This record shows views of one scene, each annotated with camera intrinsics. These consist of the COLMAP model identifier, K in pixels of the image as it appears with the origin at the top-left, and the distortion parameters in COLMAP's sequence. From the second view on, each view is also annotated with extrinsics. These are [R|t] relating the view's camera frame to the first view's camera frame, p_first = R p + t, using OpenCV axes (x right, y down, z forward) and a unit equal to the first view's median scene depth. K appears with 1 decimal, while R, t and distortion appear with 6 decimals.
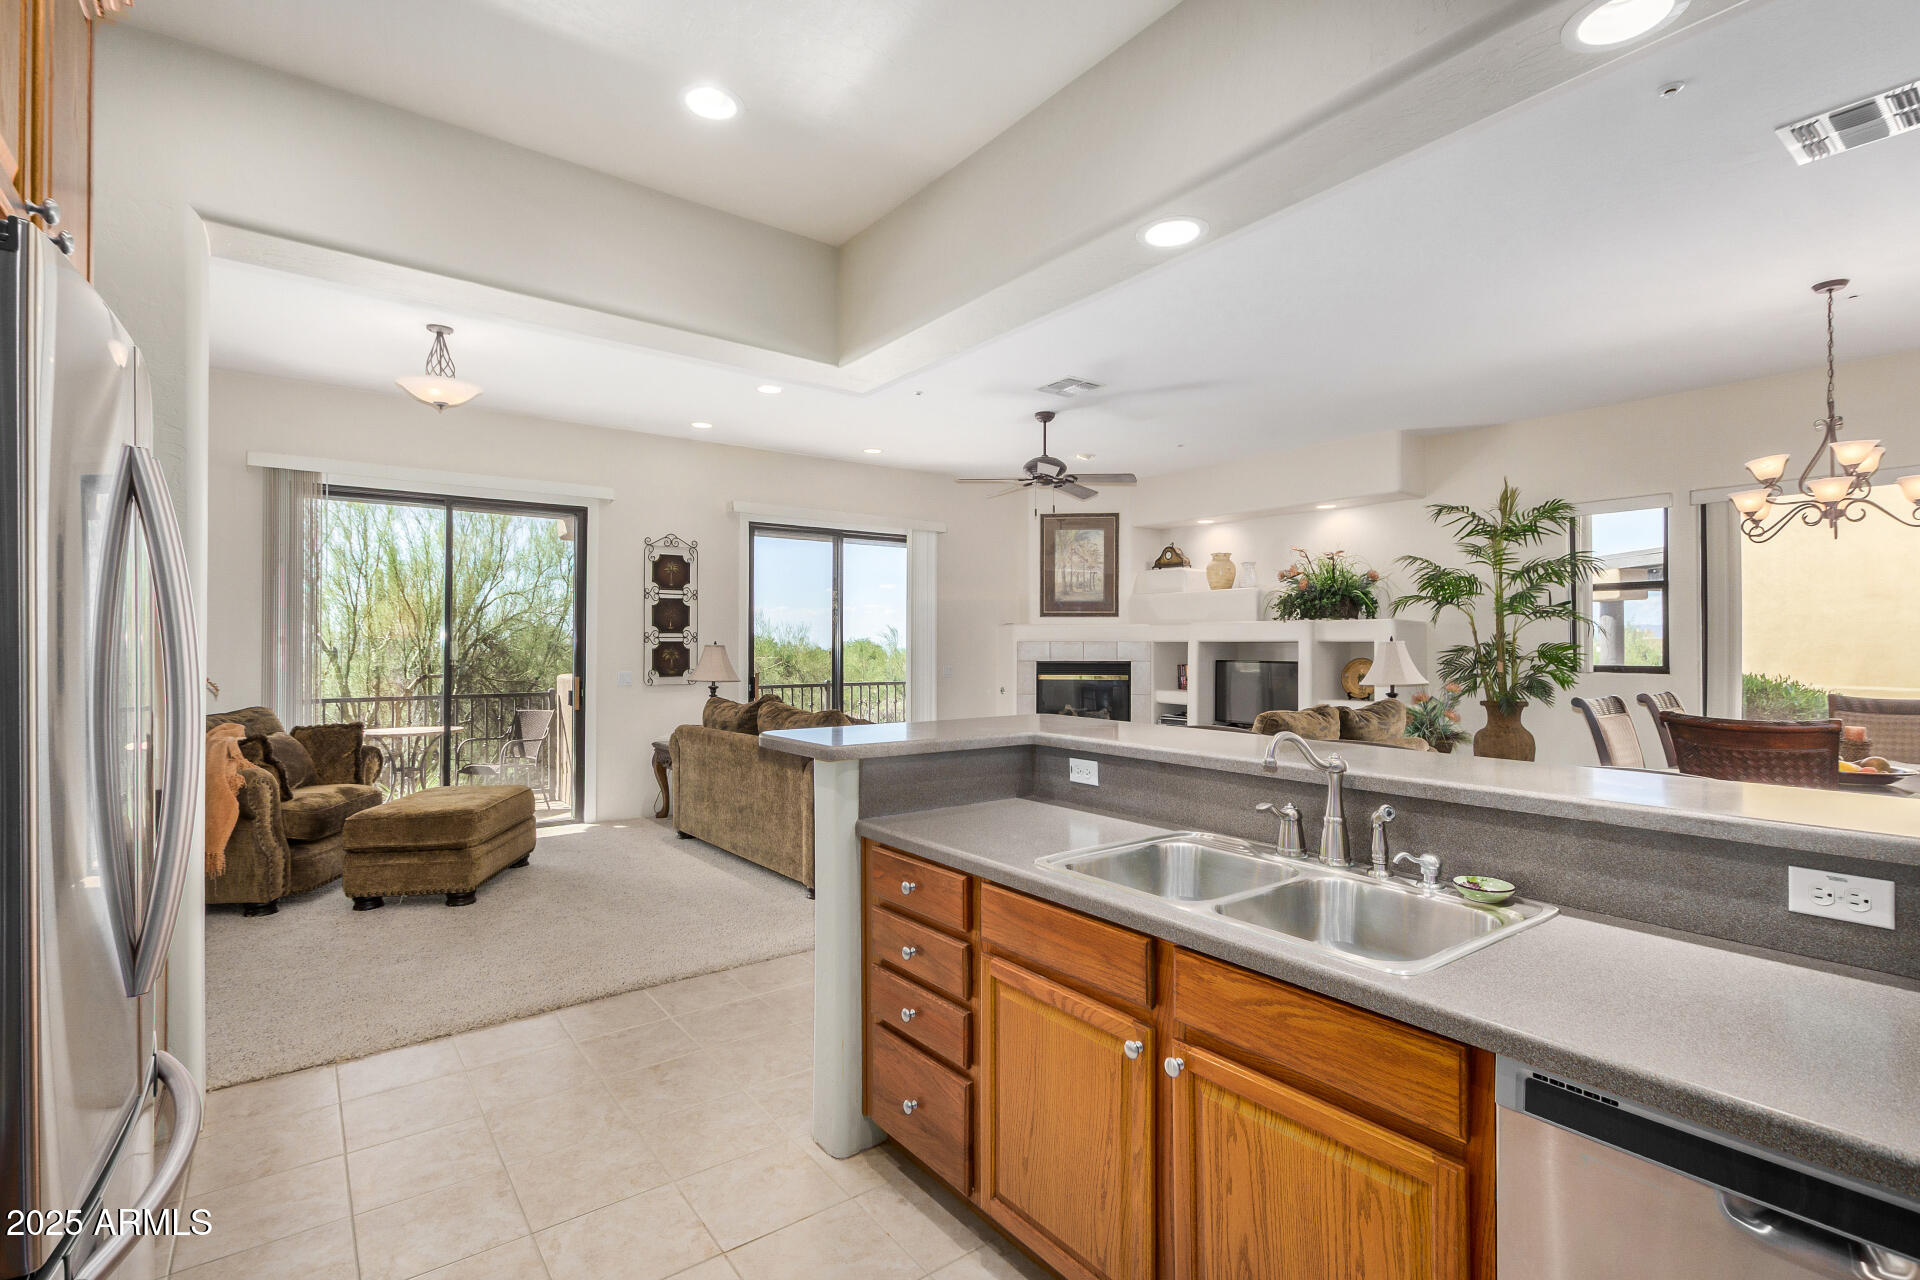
lens RADIAL K [[888.9, 0, 976.2], [0, 888.9, 635.4], [0, 0, 1]] dist [0.004286, -0.001578]
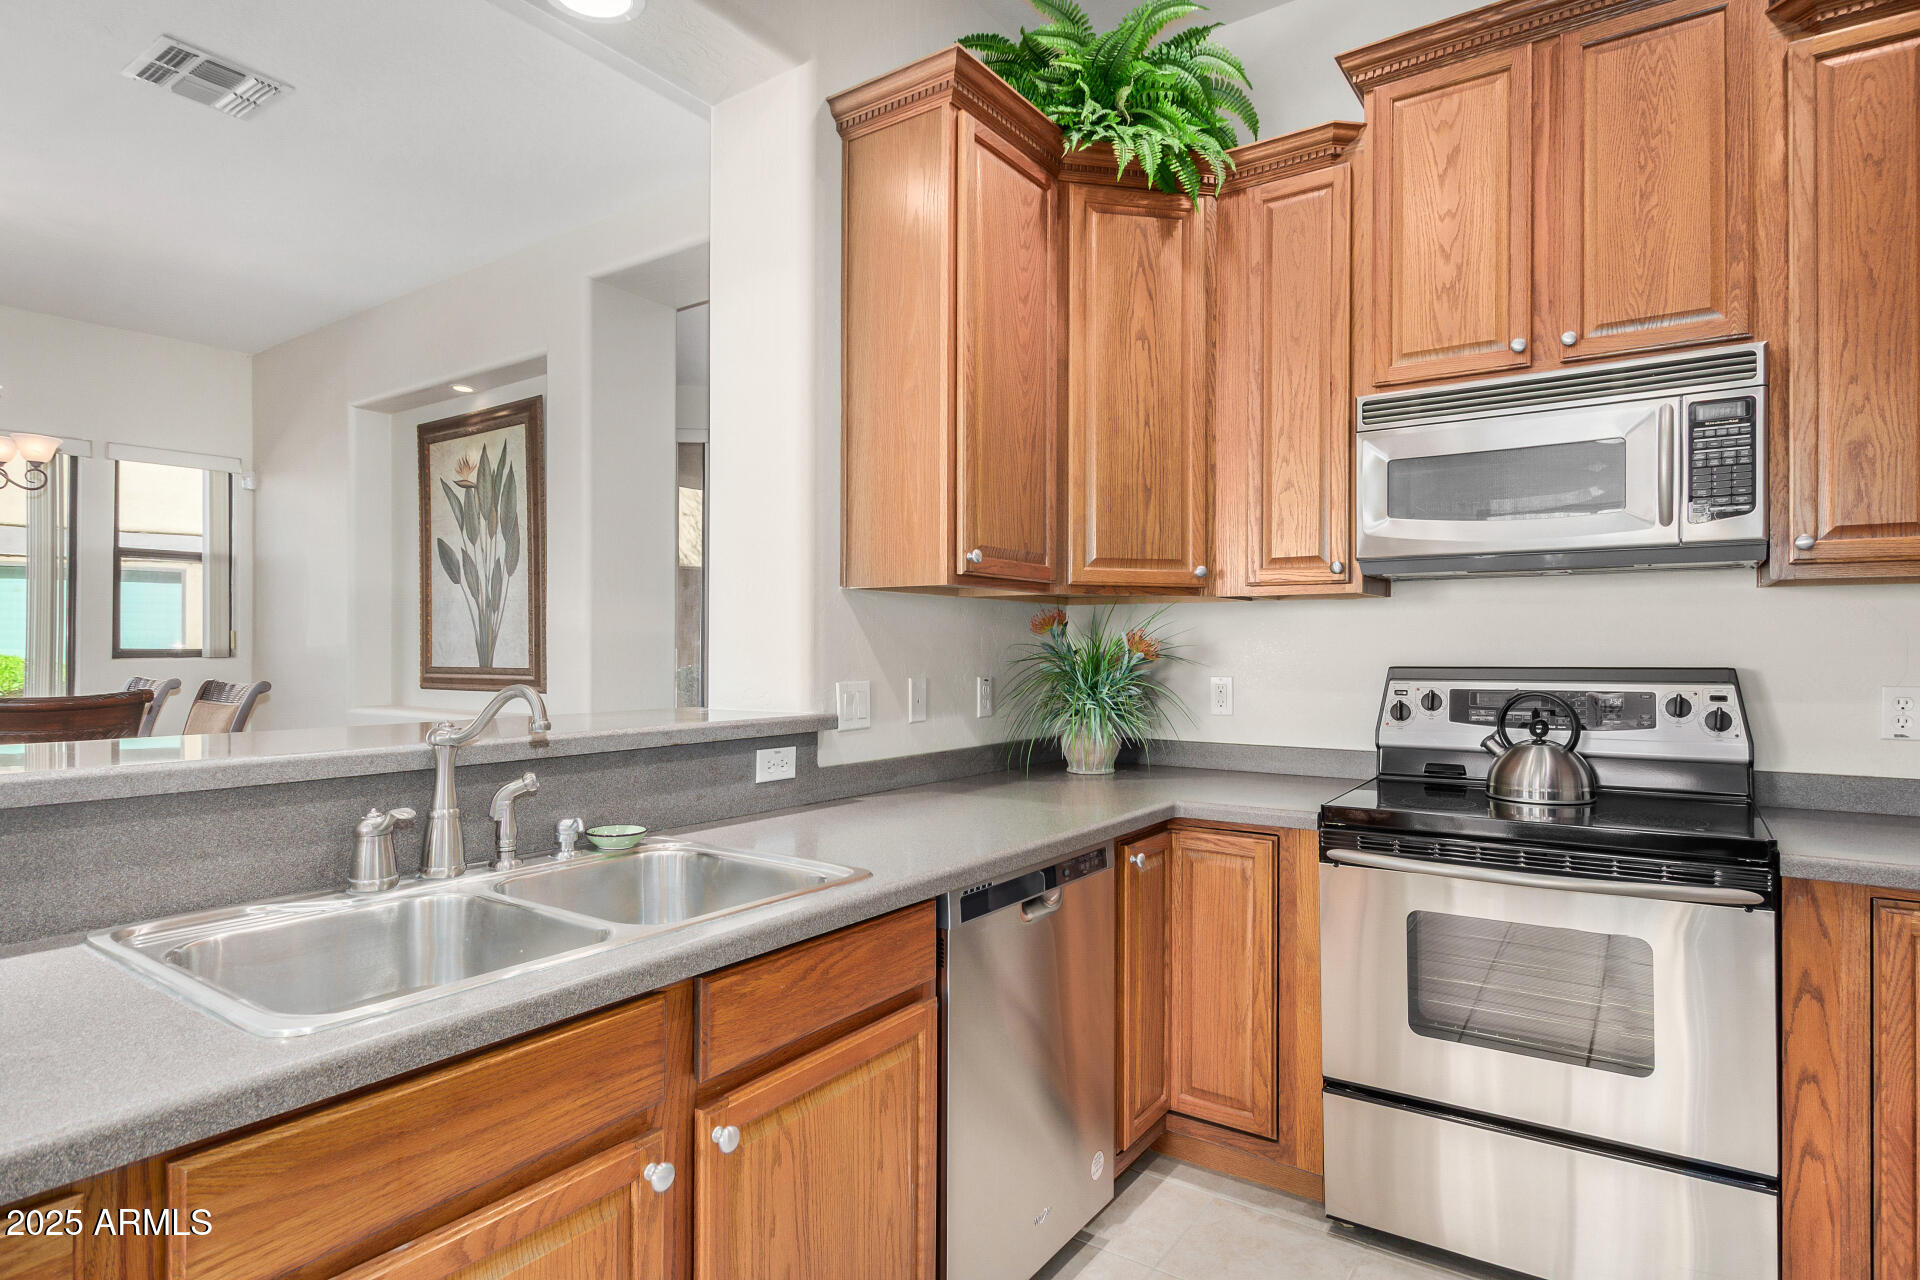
lens RADIAL K [[1022.6, 0, 953.6], [0, 1022.6, 643.1], [0, 0, 1]] dist [0.008137, -0.004101]
pose [[-0.297472, 0.002414, 0.954727, -0.124690], [-0.010812, 0.999924, -0.005898, 0.018342], [-0.954669, -0.012077, -0.297424, 0.217345]]
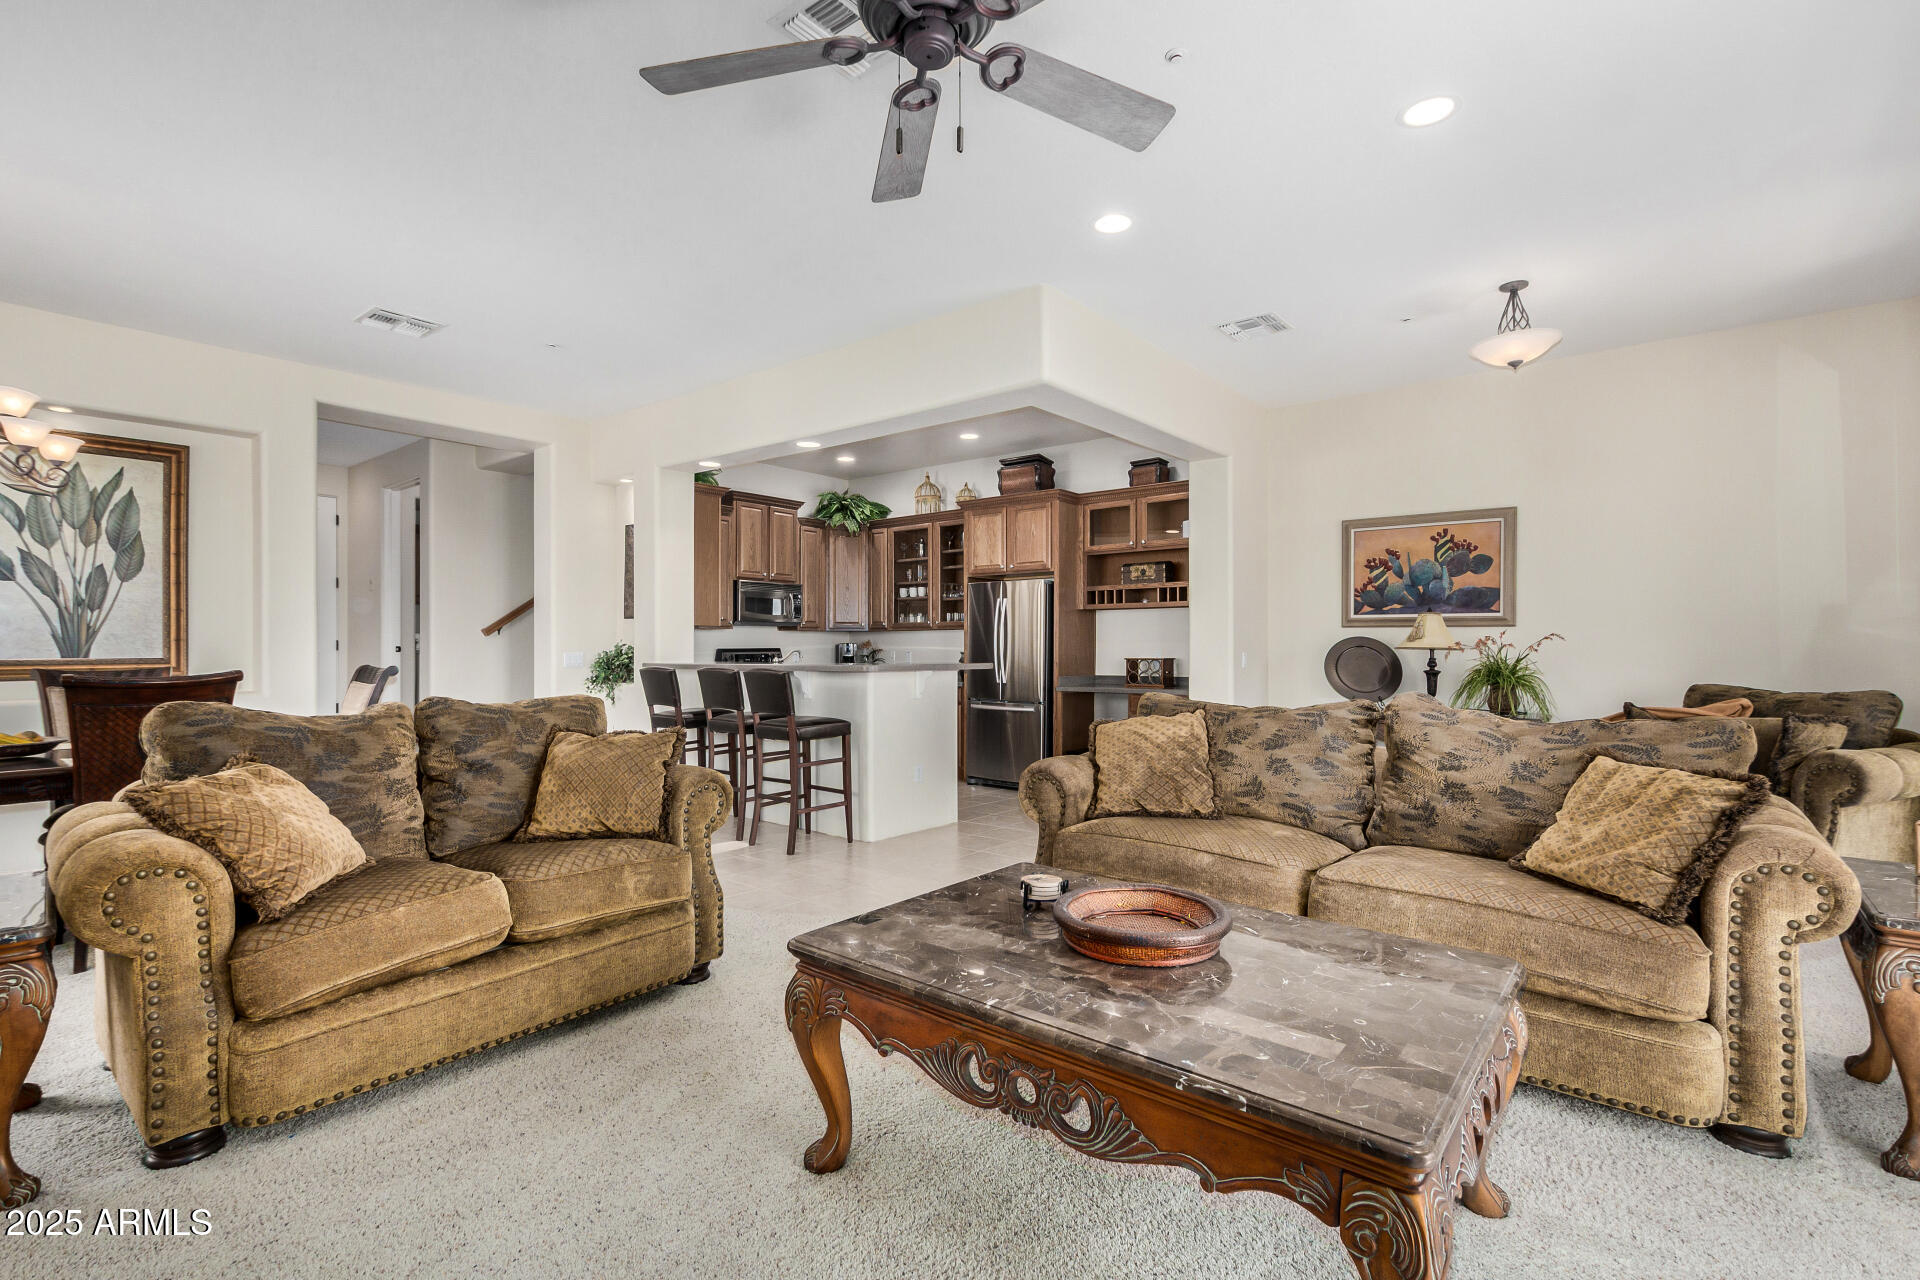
lens RADIAL K [[888.9, 0, 969.6], [0, 888.9, 647.8], [0, 0, 1]] dist [0.004286, -0.001578]
pose [[-0.972773, -0.000733, -0.231761, 0.116544], [0.001875, 0.999937, -0.011032, 0.034273], [0.231754, -0.011166, -0.972710, 1.120921]]
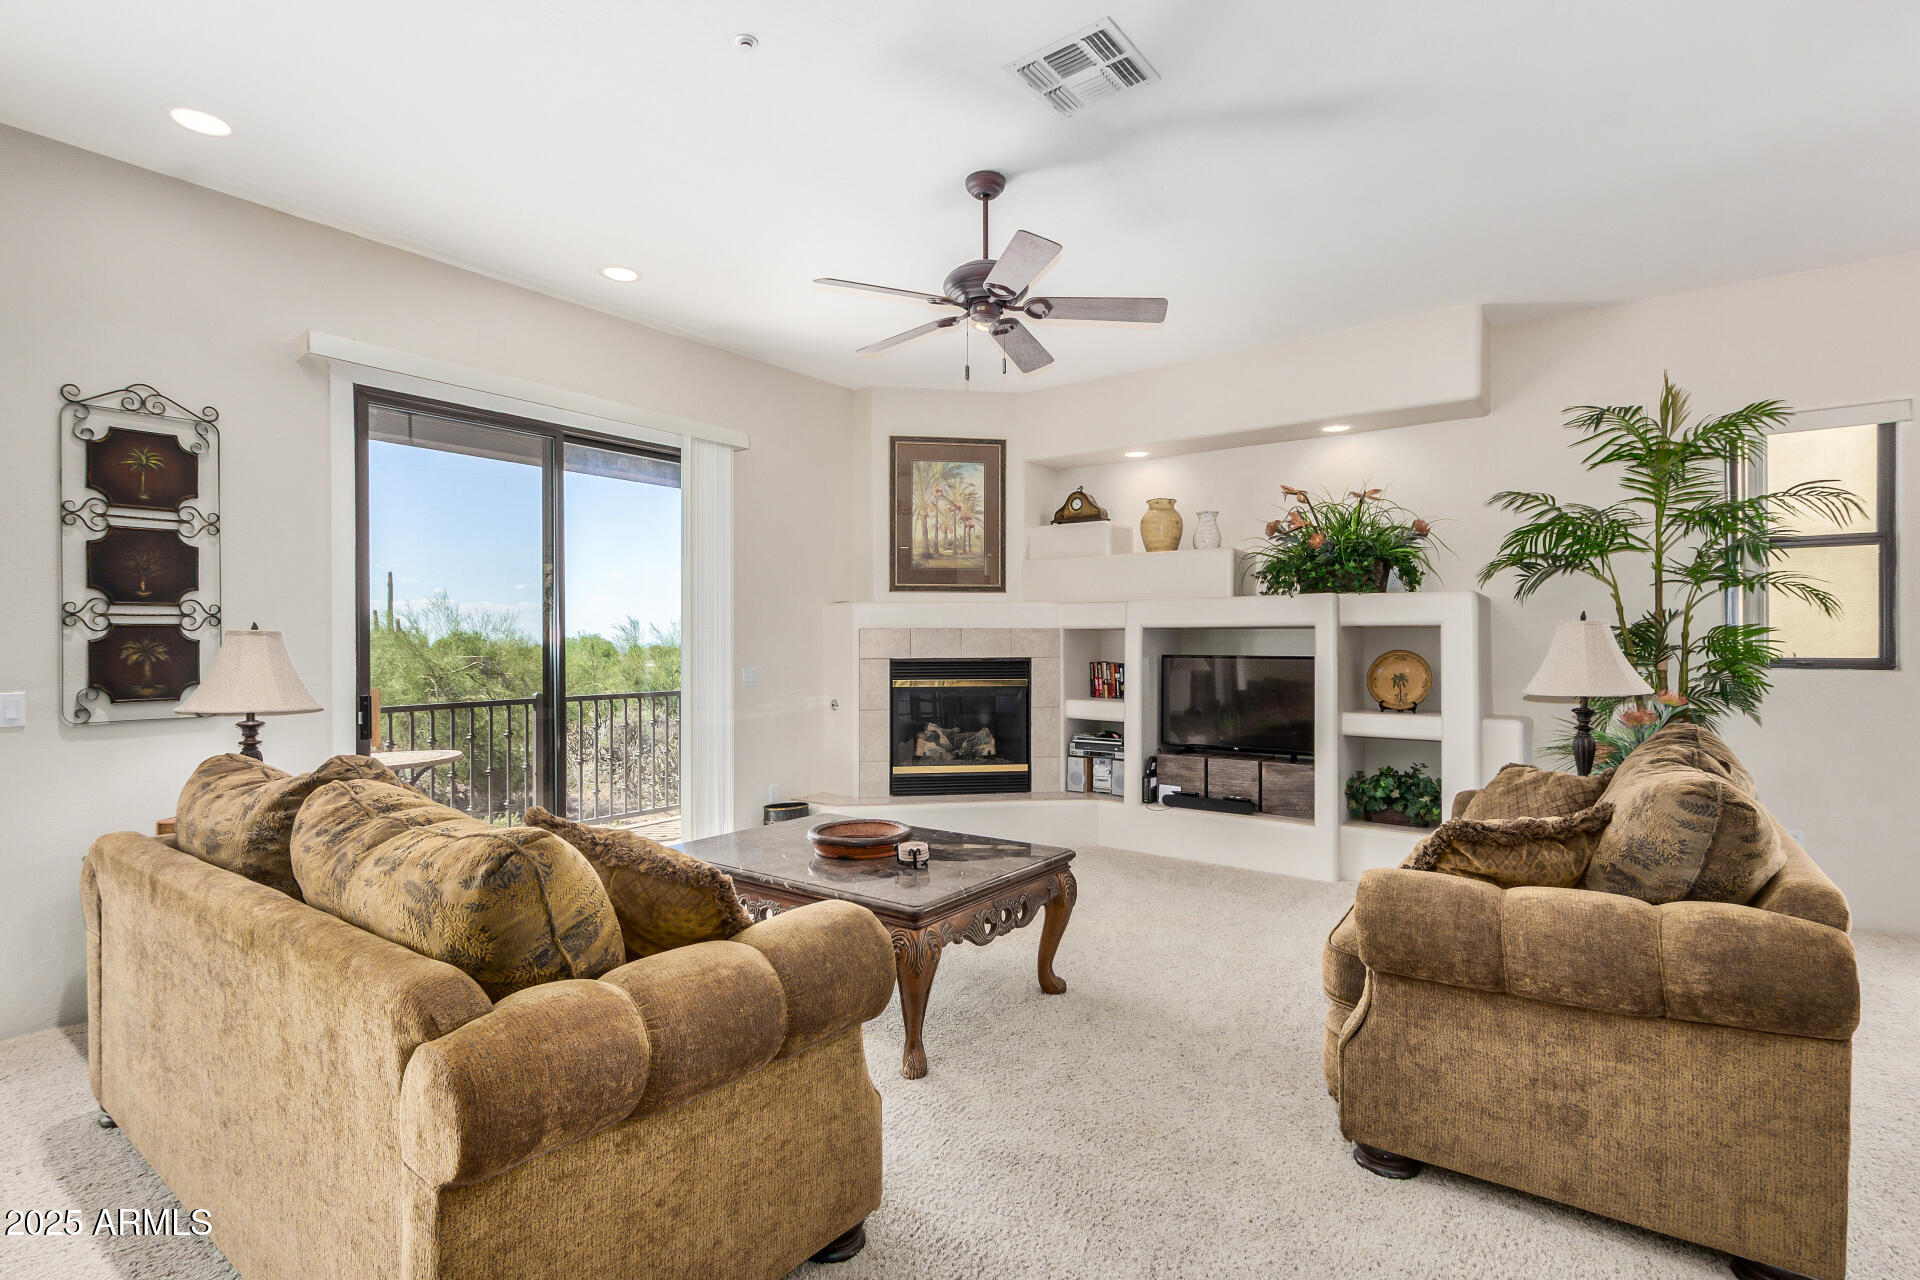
lens RADIAL K [[888.9, 0, 972.5], [0, 888.9, 643.8], [0, 0, 1]] dist [0.004286, -0.001578]
pose [[0.961375, -0.005353, 0.275190, -0.062923], [0.001458, 0.999896, 0.014355, 0.010284], [-0.275238, -0.013399, 0.961283, 0.434555]]
